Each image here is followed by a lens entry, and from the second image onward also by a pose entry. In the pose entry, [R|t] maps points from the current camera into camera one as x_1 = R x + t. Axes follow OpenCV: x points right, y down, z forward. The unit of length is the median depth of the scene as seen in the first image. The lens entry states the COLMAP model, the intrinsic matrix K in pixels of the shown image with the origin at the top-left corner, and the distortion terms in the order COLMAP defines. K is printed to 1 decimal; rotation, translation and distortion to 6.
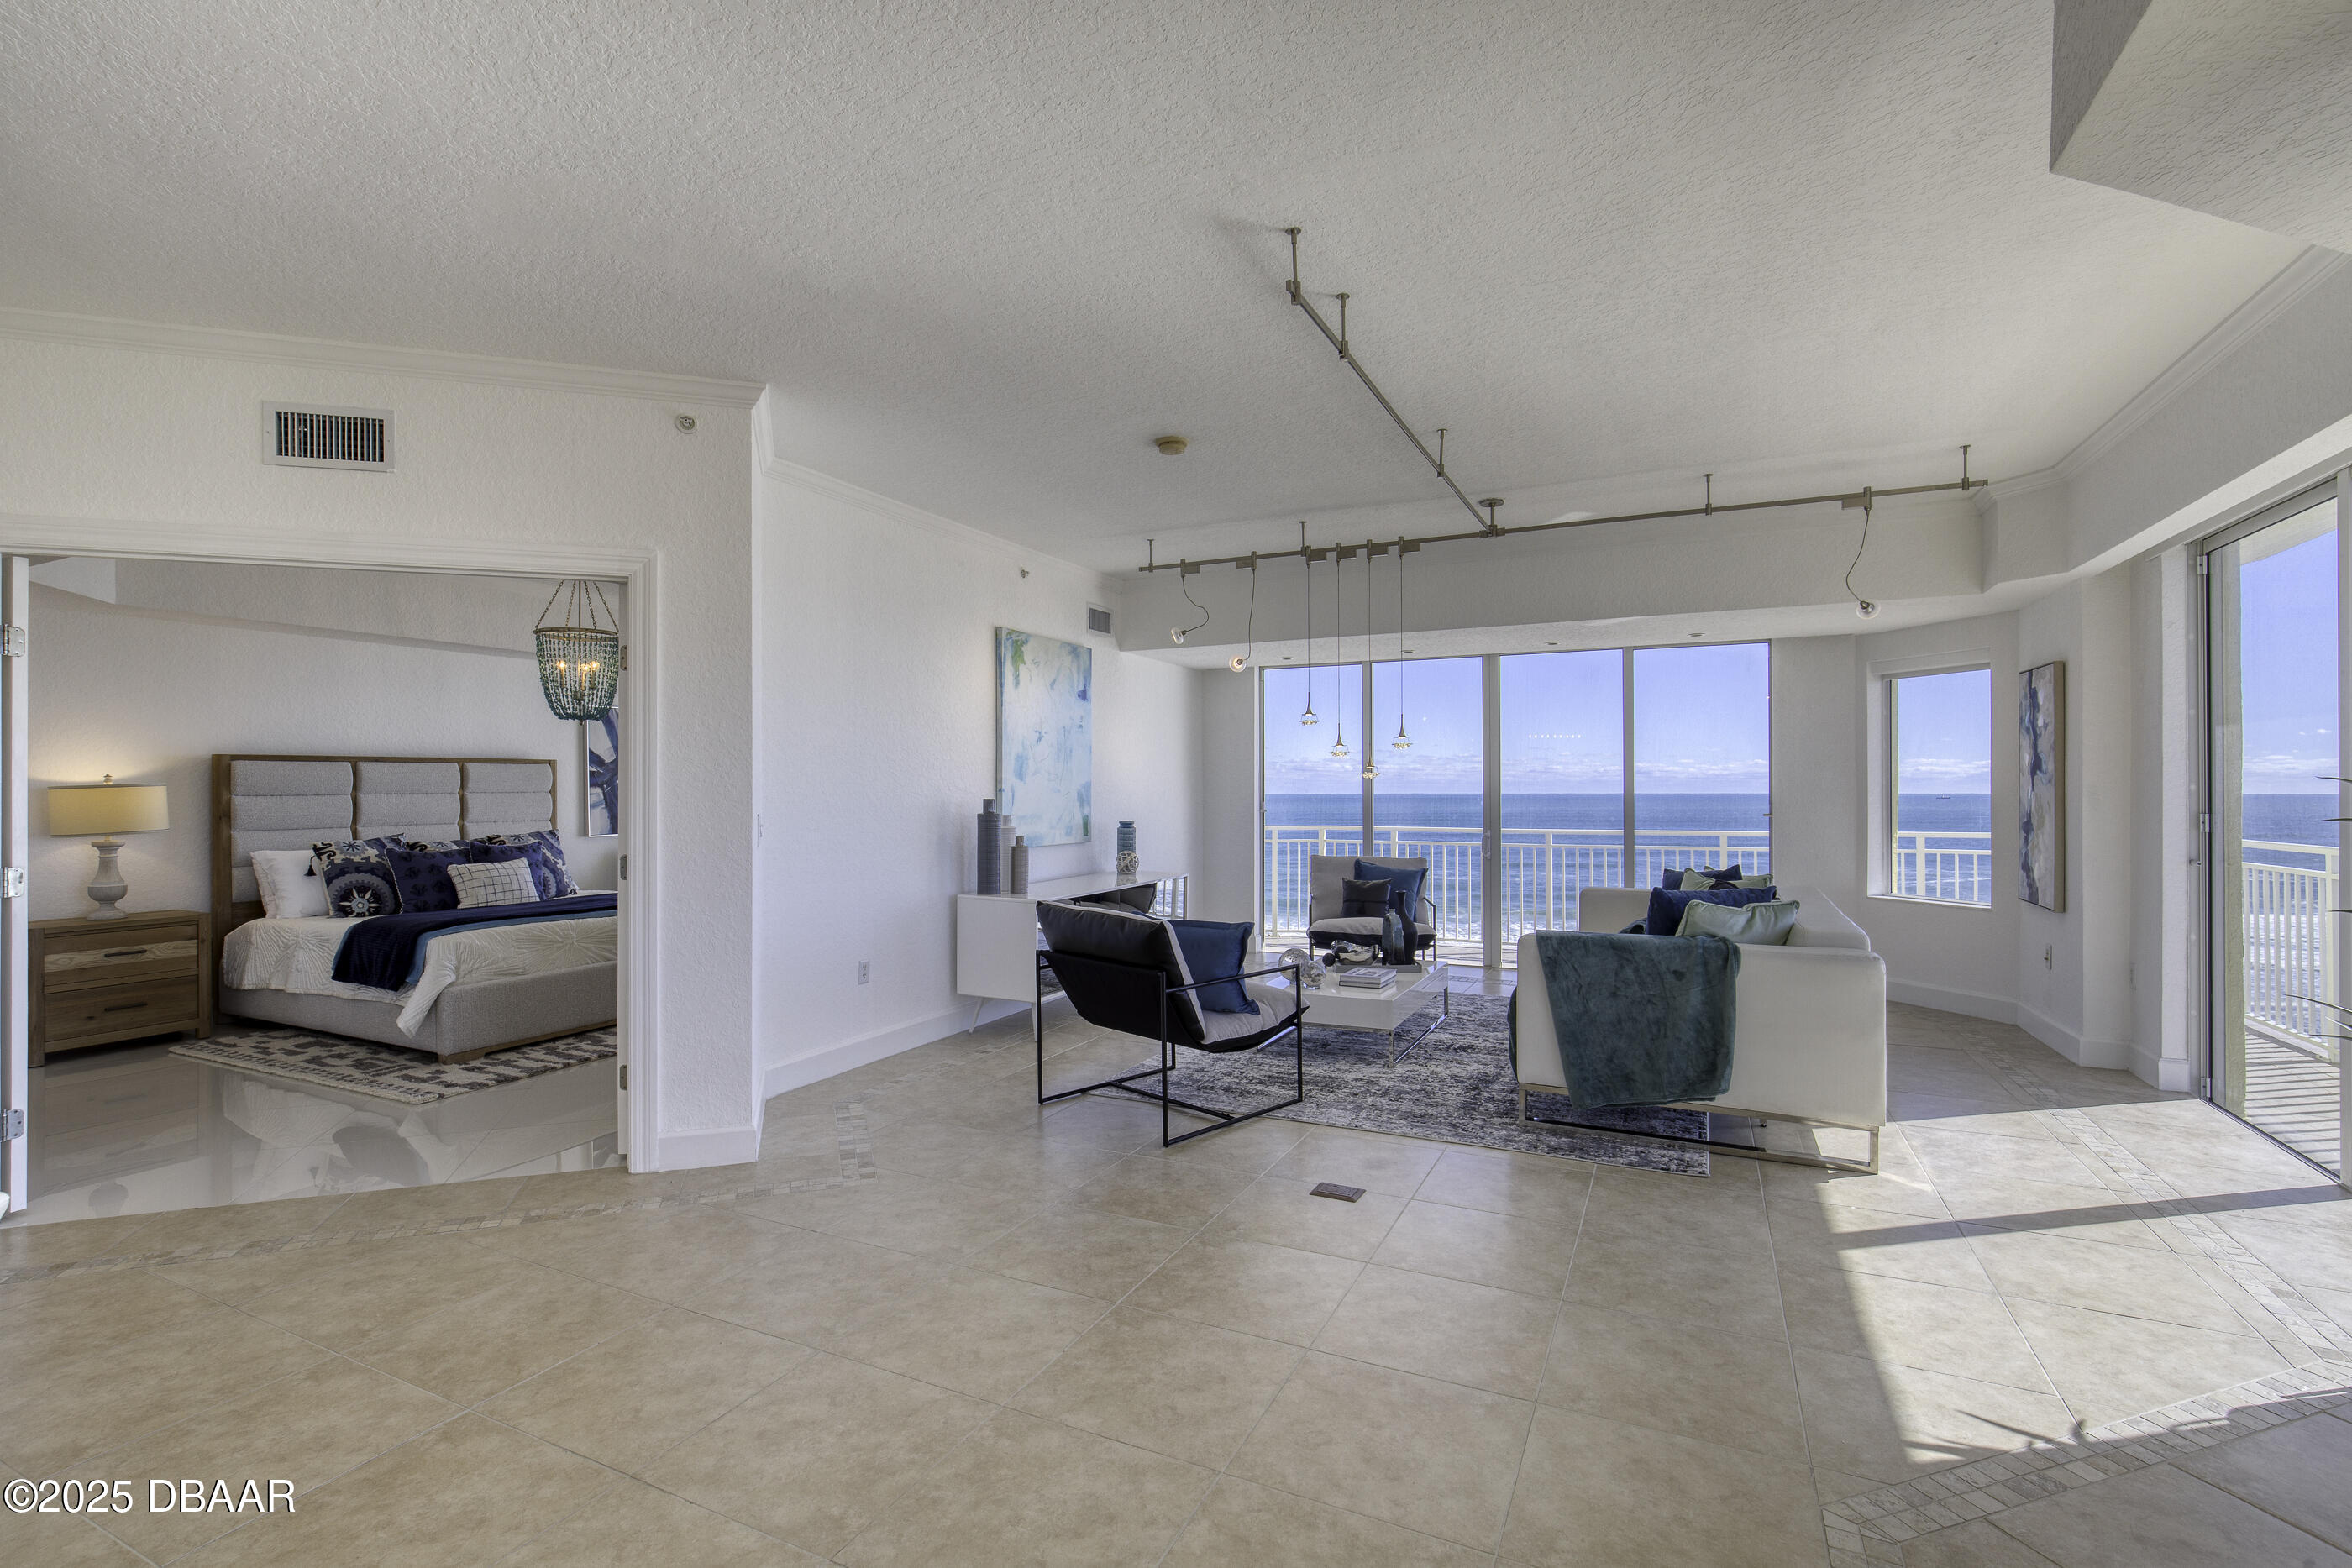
lens RADIAL K [[1070.5, 0, 1171.8], [0, 1070.5, 787.4], [0, 0, 1]] dist [-0.018075, 0.000131]
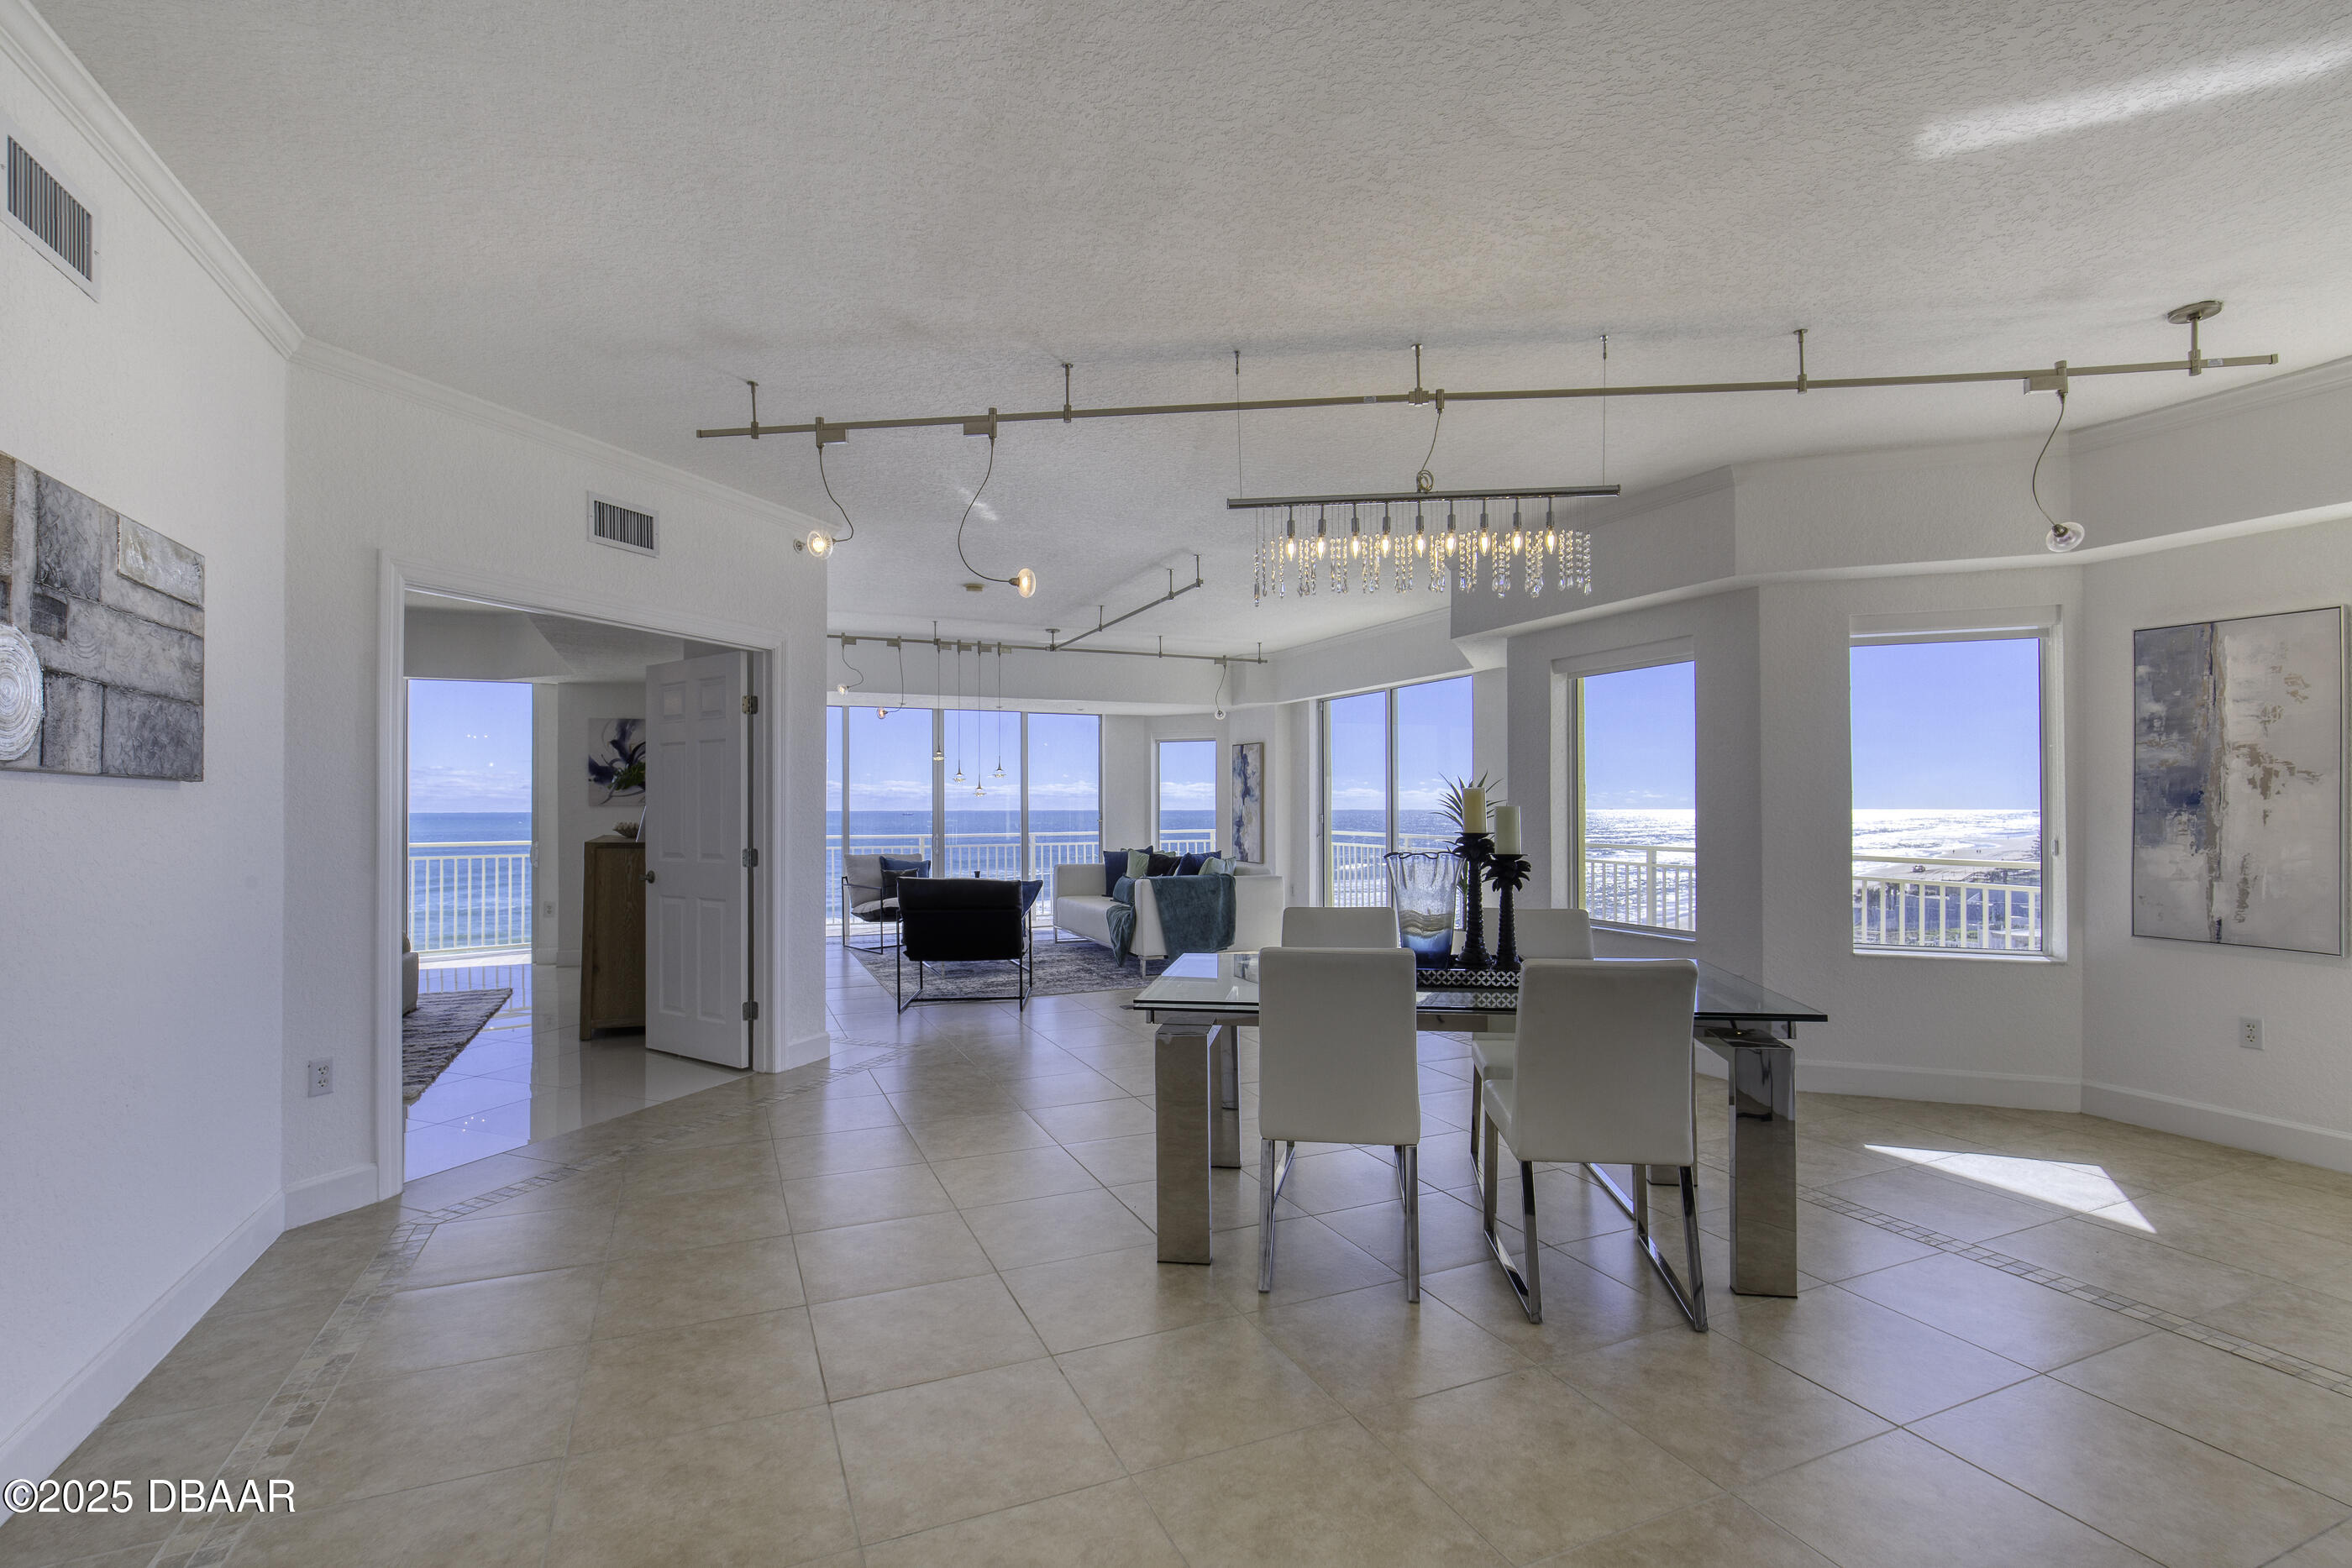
lens RADIAL K [[1081.1, 0, 1160.9], [0, 1081.1, 800.4], [0, 0, 1]] dist [-0.016550, -0.000257]
pose [[0.653113, 0.005863, 0.757238, -0.825295], [-0.002513, 0.999981, -0.005575, 0.005810], [-0.757256, 0.001738, 0.653116, -0.212442]]
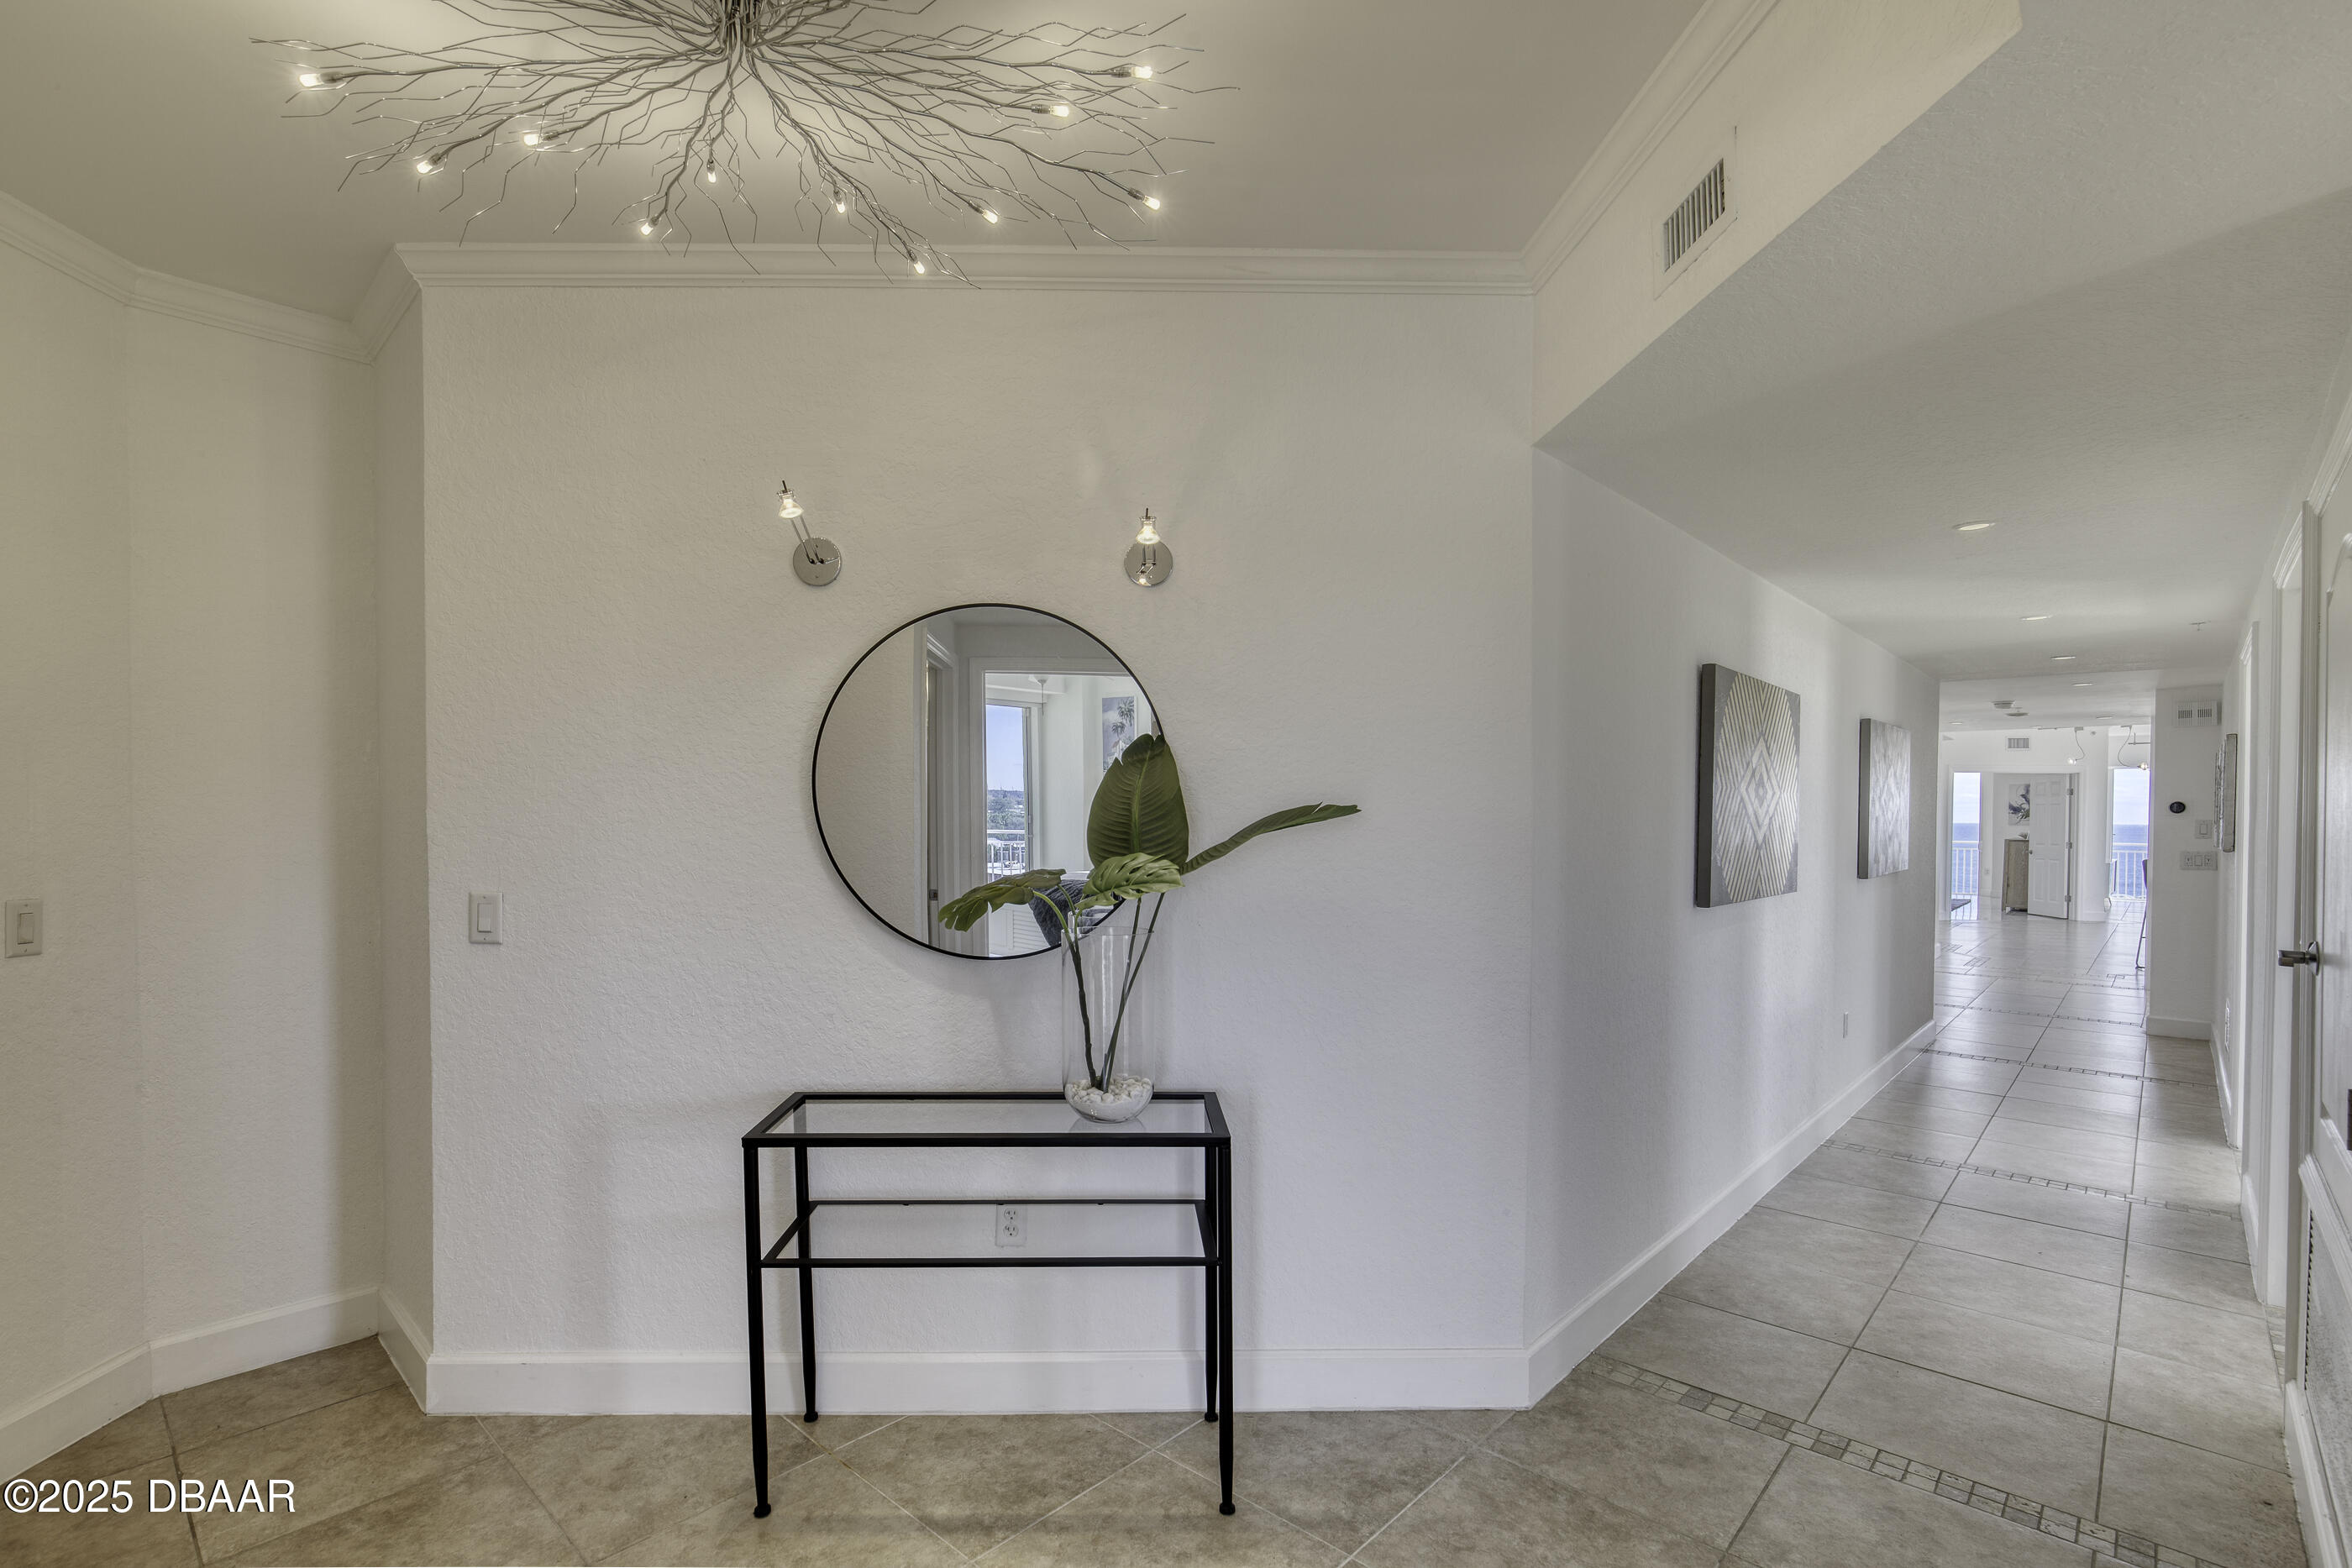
lens RADIAL K [[1063.7, 0, 1173.9], [0, 1063.7, 842.6], [0, 0, 1]] dist [0.001459, 0.000249]
pose [[0.954797, 0.010467, -0.297075, -1.694872], [-0.002011, 0.999584, 0.028756, -0.027250], [0.297252, -0.026859, 0.954421, -2.538711]]
